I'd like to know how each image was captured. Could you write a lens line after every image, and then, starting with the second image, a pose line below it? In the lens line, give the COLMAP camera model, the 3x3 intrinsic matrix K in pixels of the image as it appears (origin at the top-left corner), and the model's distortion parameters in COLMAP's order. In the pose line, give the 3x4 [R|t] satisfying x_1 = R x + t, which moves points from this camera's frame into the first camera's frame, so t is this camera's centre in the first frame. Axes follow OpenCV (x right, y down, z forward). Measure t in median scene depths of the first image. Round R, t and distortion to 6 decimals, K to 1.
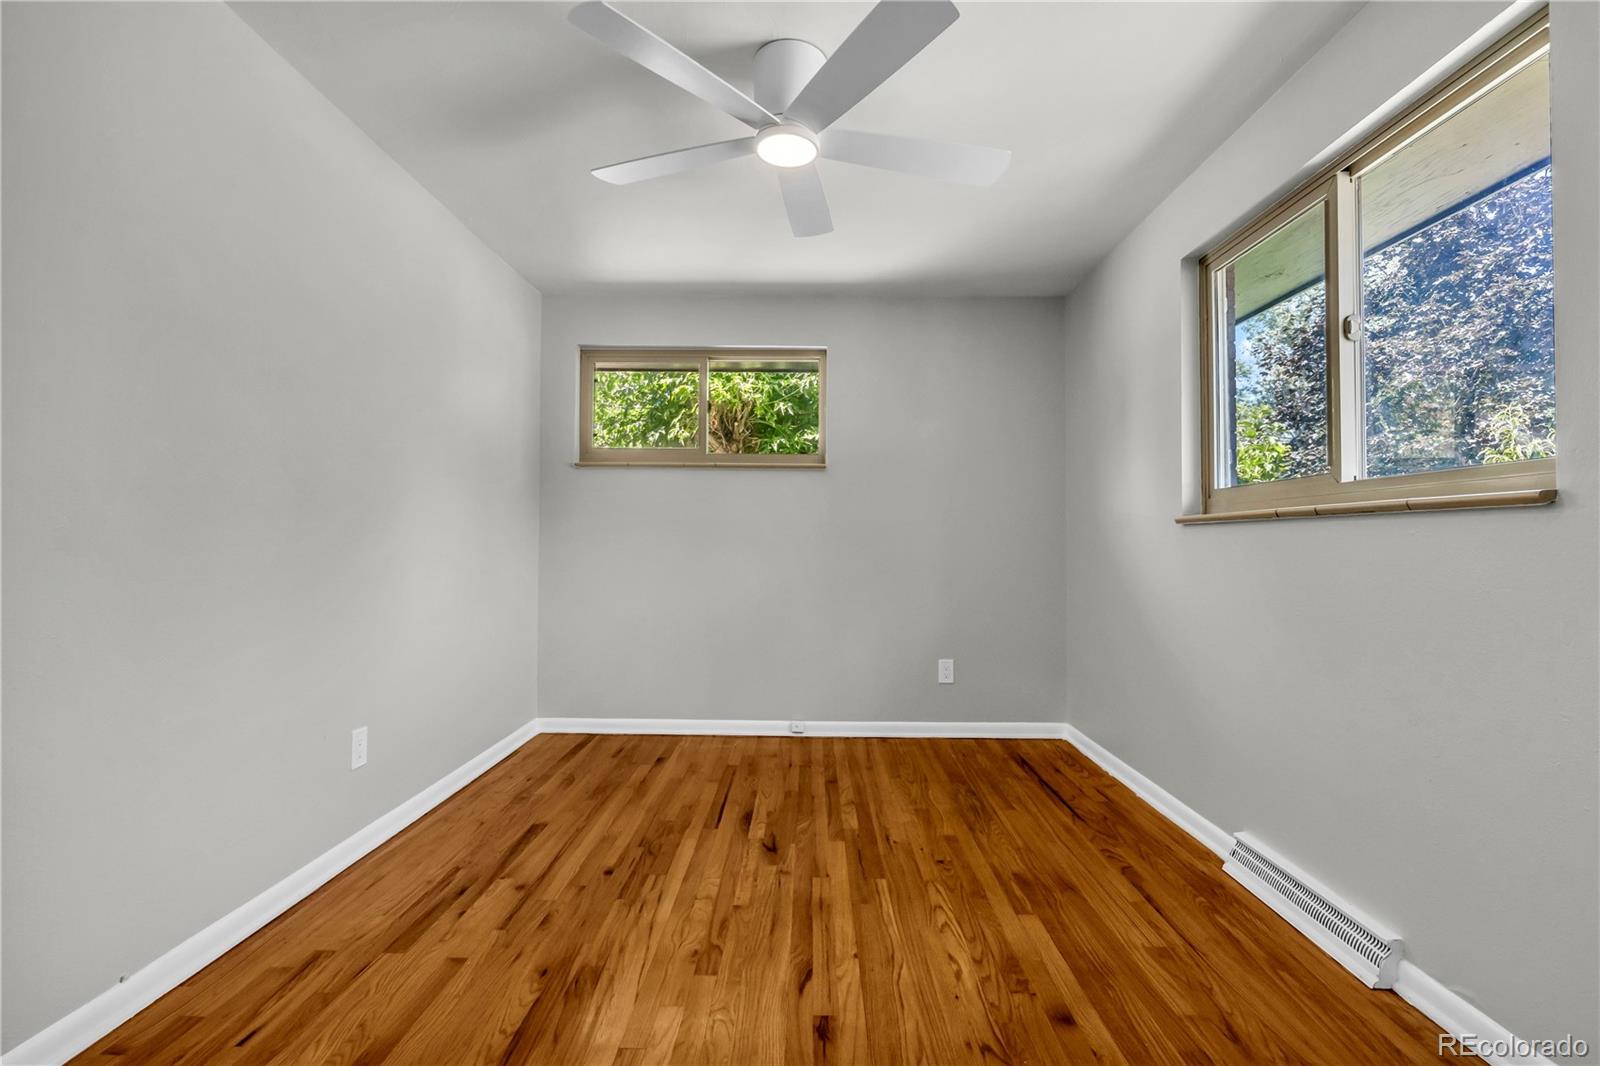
lens RADIAL K [[730.6, 0, 797.2], [0, 730.6, 524.1], [0, 0, 1]] dist [-0.008260, 0.000879]
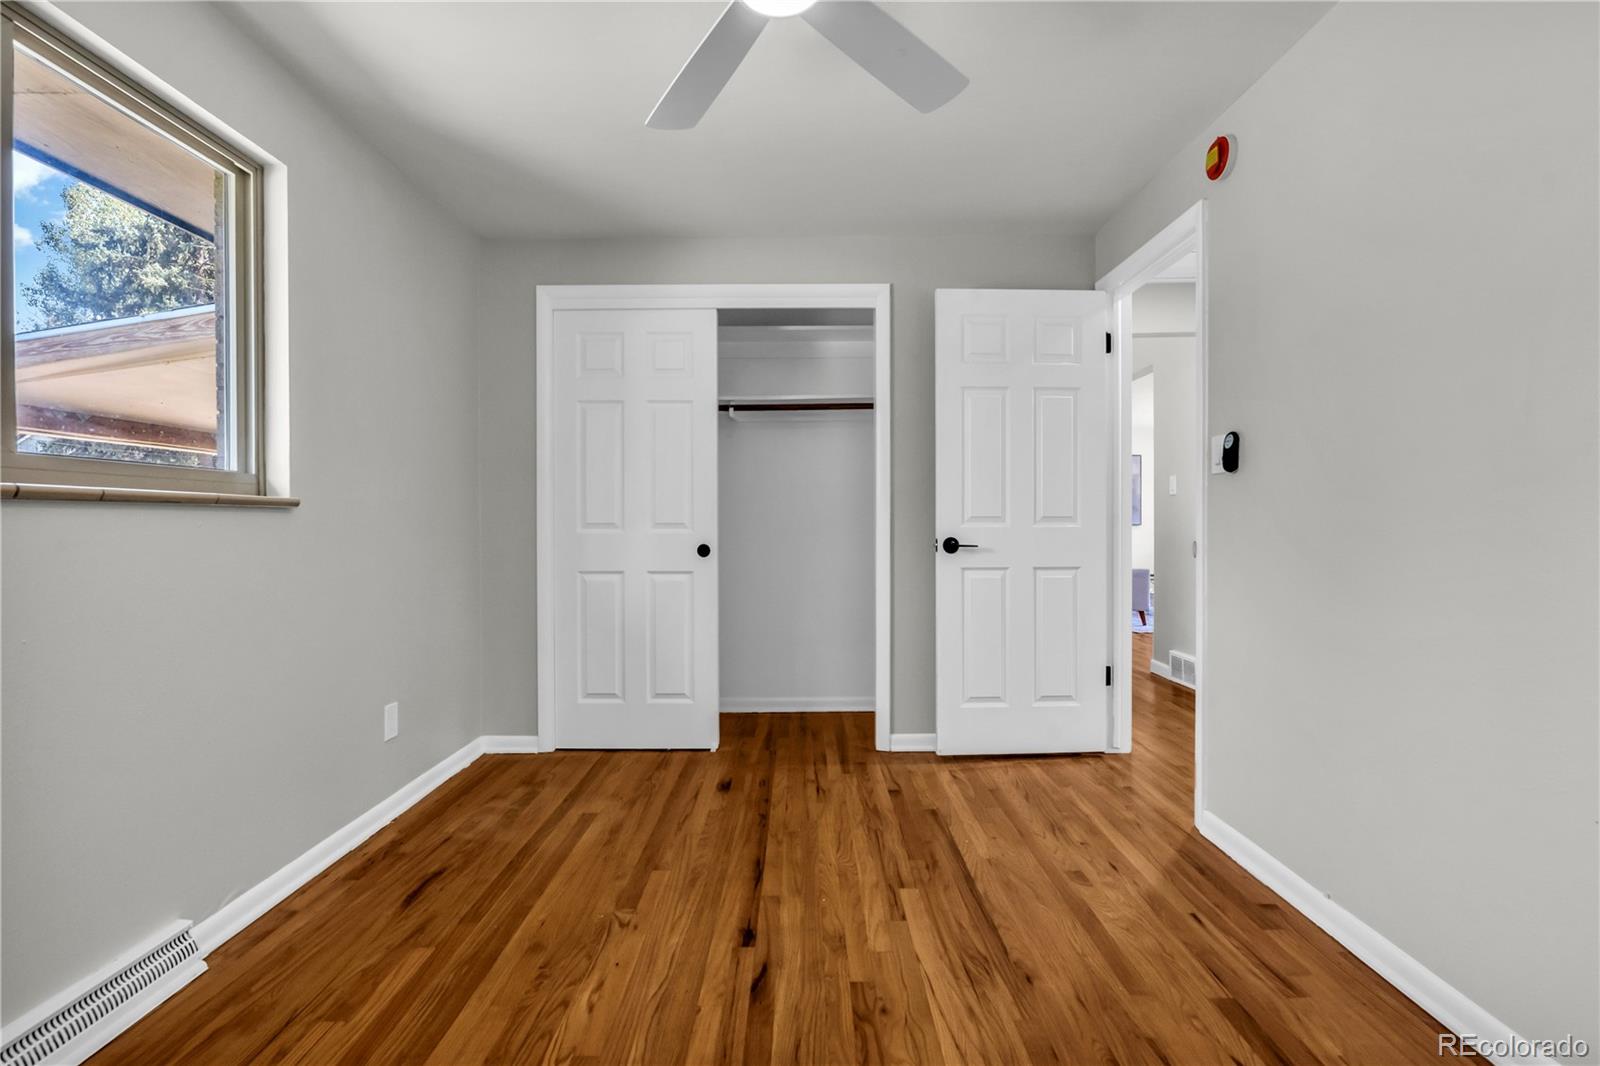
lens RADIAL K [[730.6, 0, 797.2], [0, 730.6, 524.1], [0, 0, 1]] dist [-0.008260, 0.000879]
pose [[-0.999943, -0.001578, -0.010590, -0.028398], [-0.001321, 0.999706, -0.024217, 0.034564], [0.010625, -0.024201, -0.999651, 1.985809]]
